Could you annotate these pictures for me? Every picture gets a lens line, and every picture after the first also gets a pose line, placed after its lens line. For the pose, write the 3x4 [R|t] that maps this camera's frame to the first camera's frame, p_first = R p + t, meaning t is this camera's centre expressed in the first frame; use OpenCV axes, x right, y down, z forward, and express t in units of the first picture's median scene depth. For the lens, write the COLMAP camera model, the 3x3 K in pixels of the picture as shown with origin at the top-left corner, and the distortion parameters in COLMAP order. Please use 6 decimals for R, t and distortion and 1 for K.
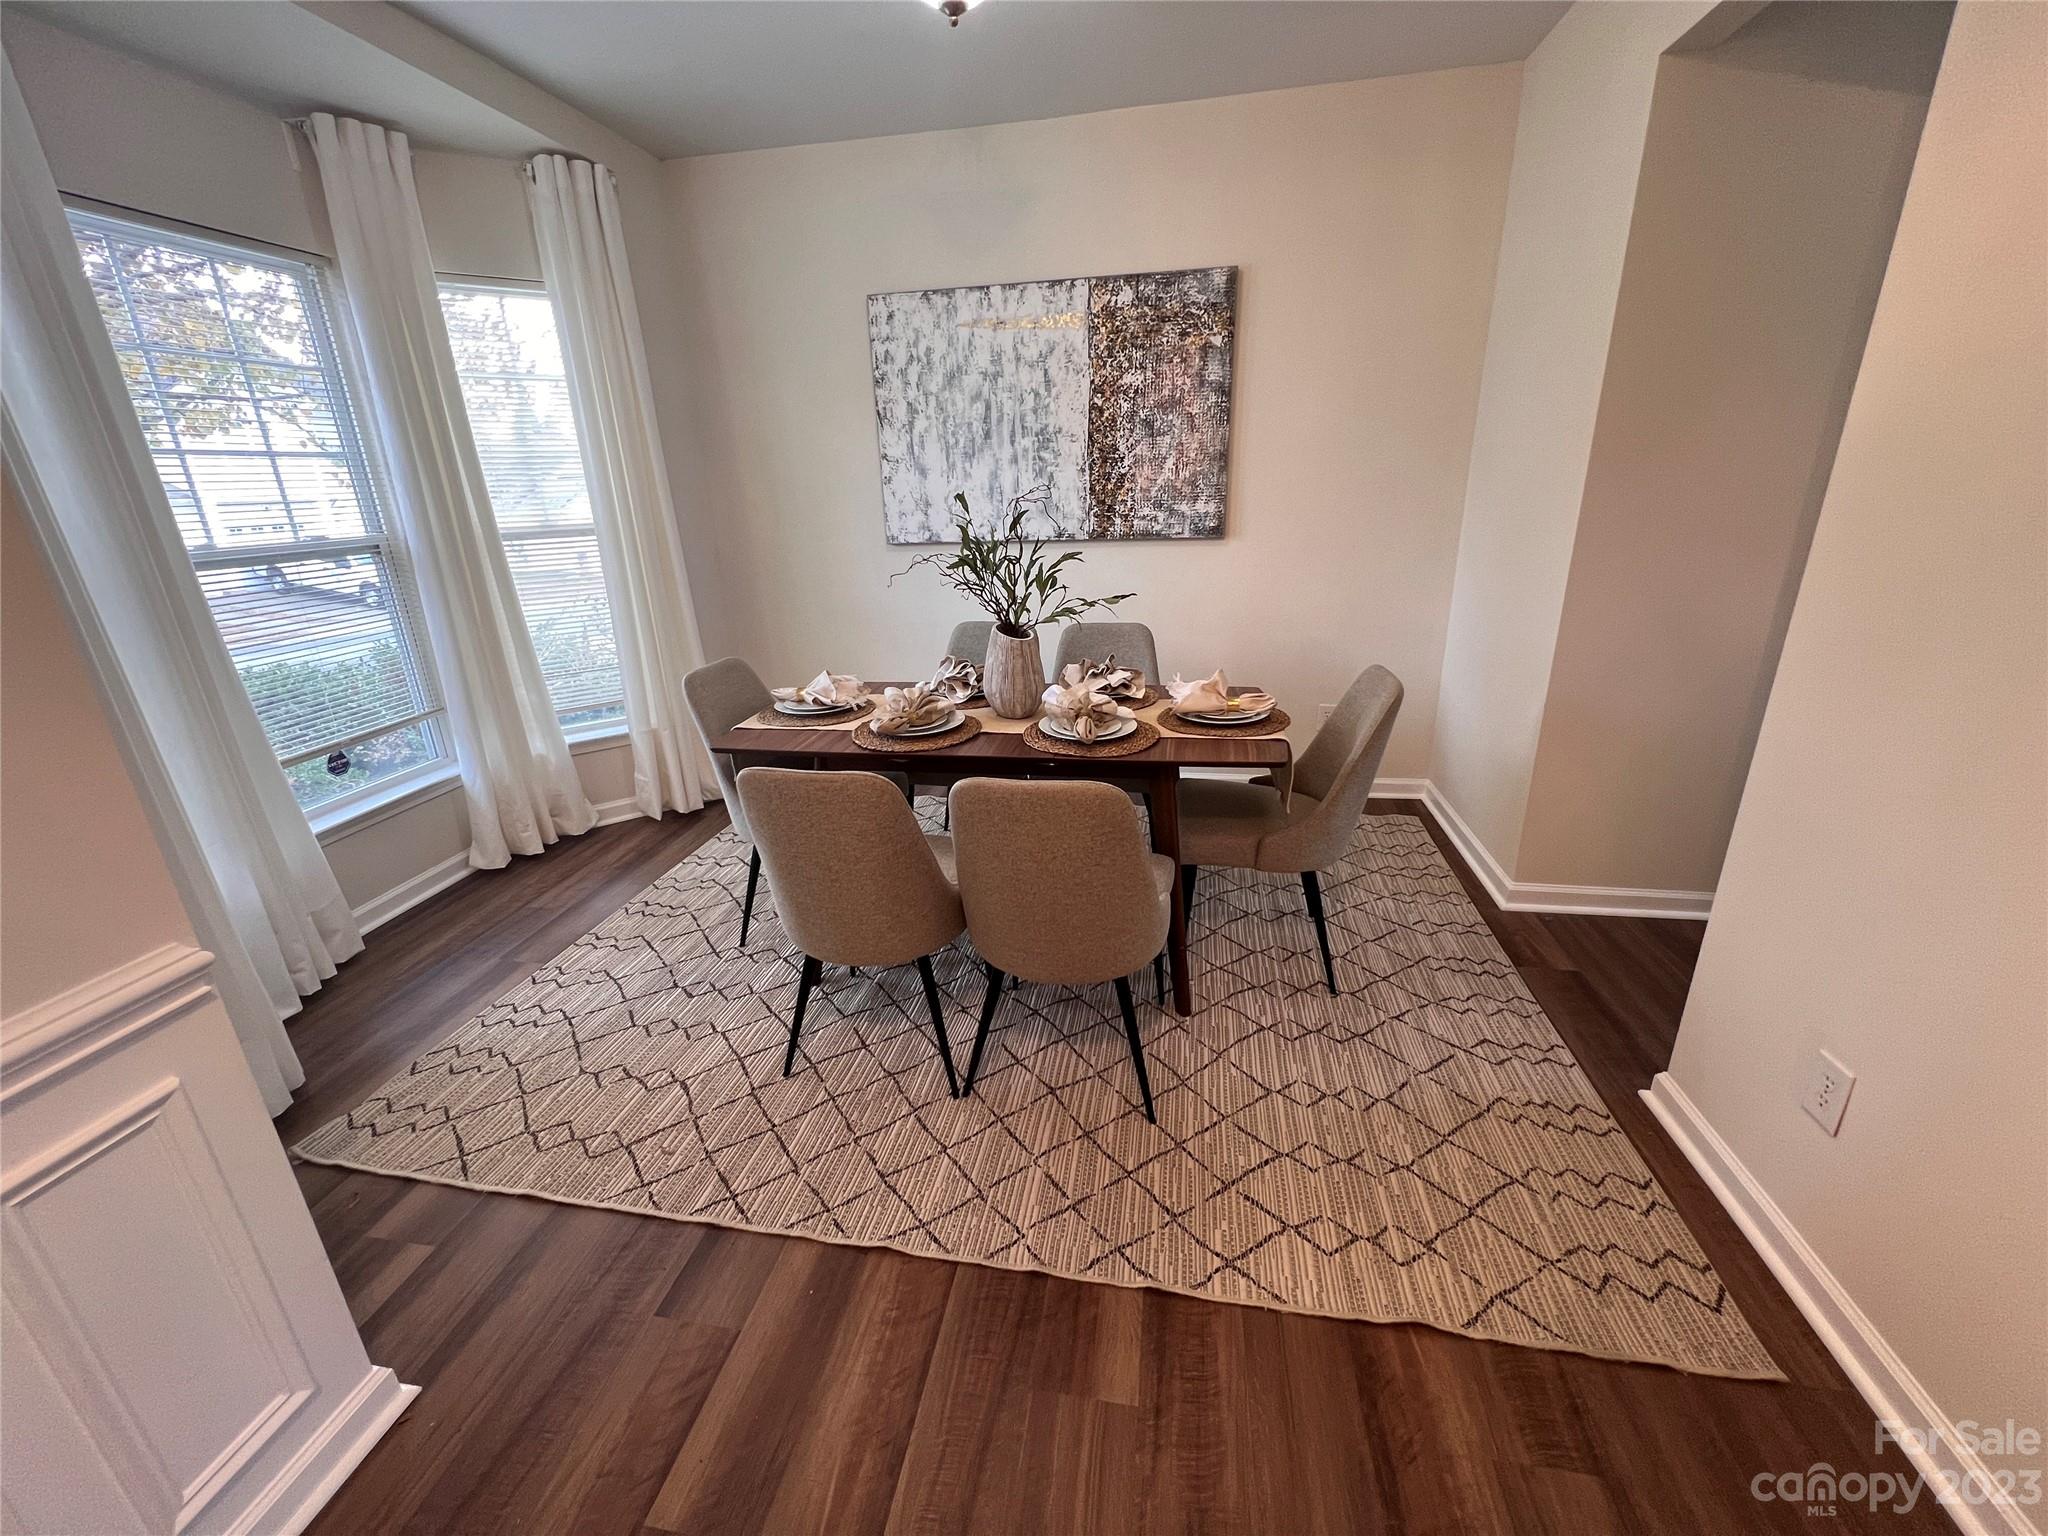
lens RADIAL K [[818.7, 0, 1025.7], [0, 818.7, 761.2], [0, 0, 1]] dist [-0.001339, 0.000127]
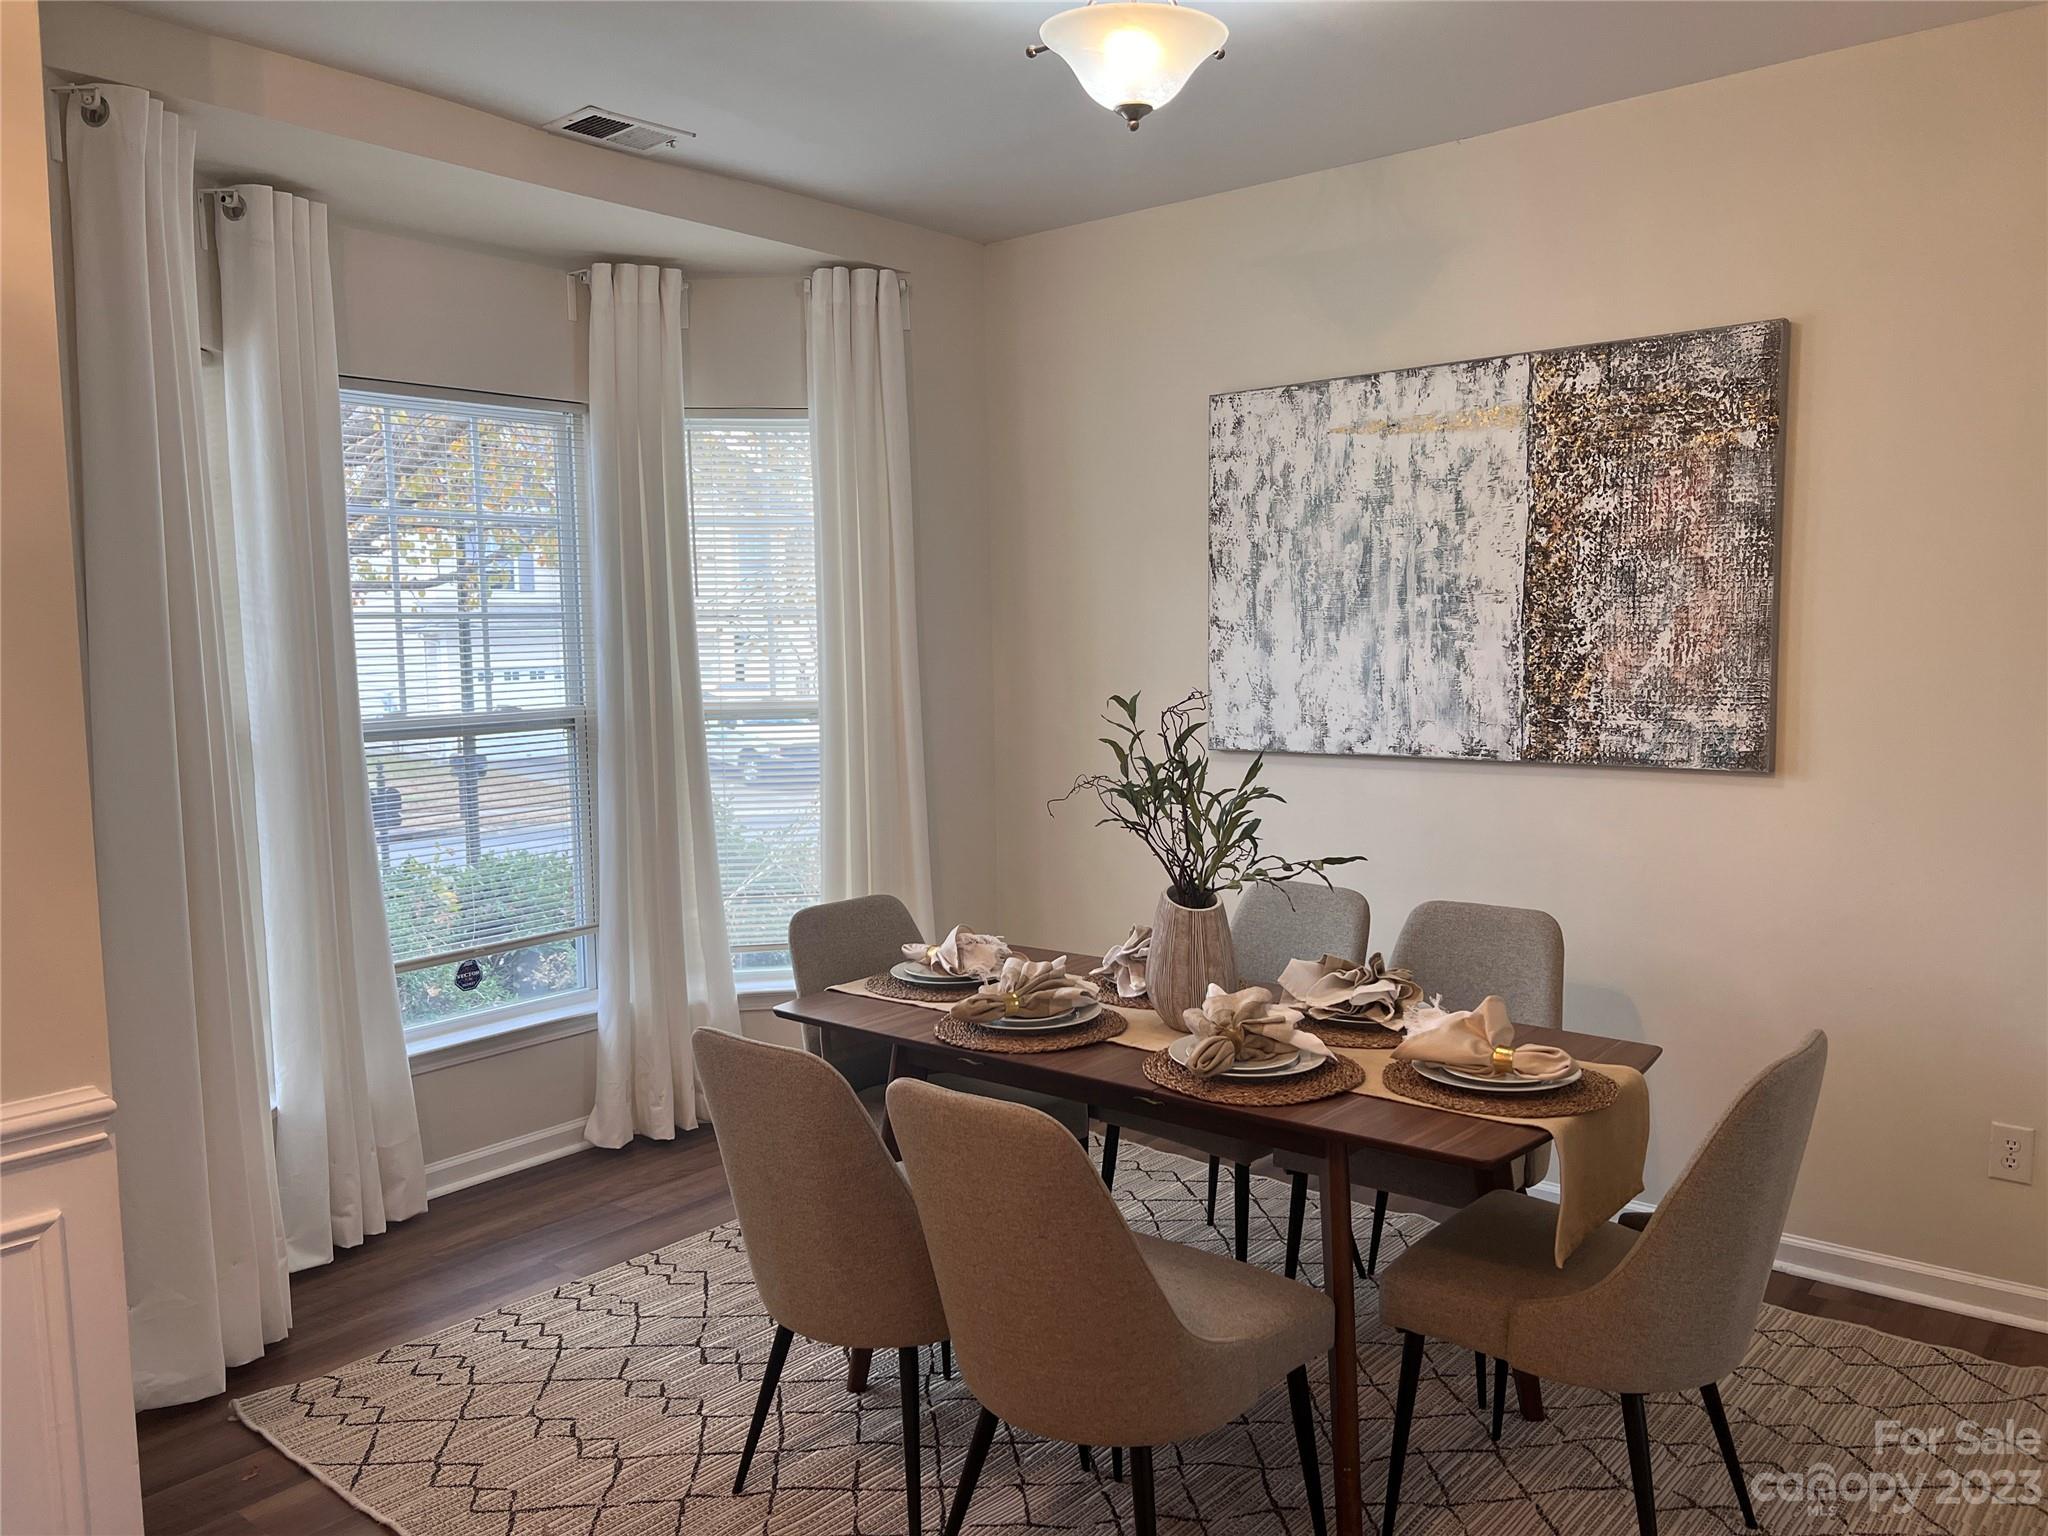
lens RADIAL K [[1536.2, 0, 1025.7], [0, 1536.2, 782.7], [0, 0, 1]] dist [0.060914, -0.073603]
pose [[0.873406, 0.065397, -0.482582, 0.322678], [-0.170043, 0.969525, -0.176370, -0.005150], [0.456342, 0.236102, 0.857909, -0.098308]]
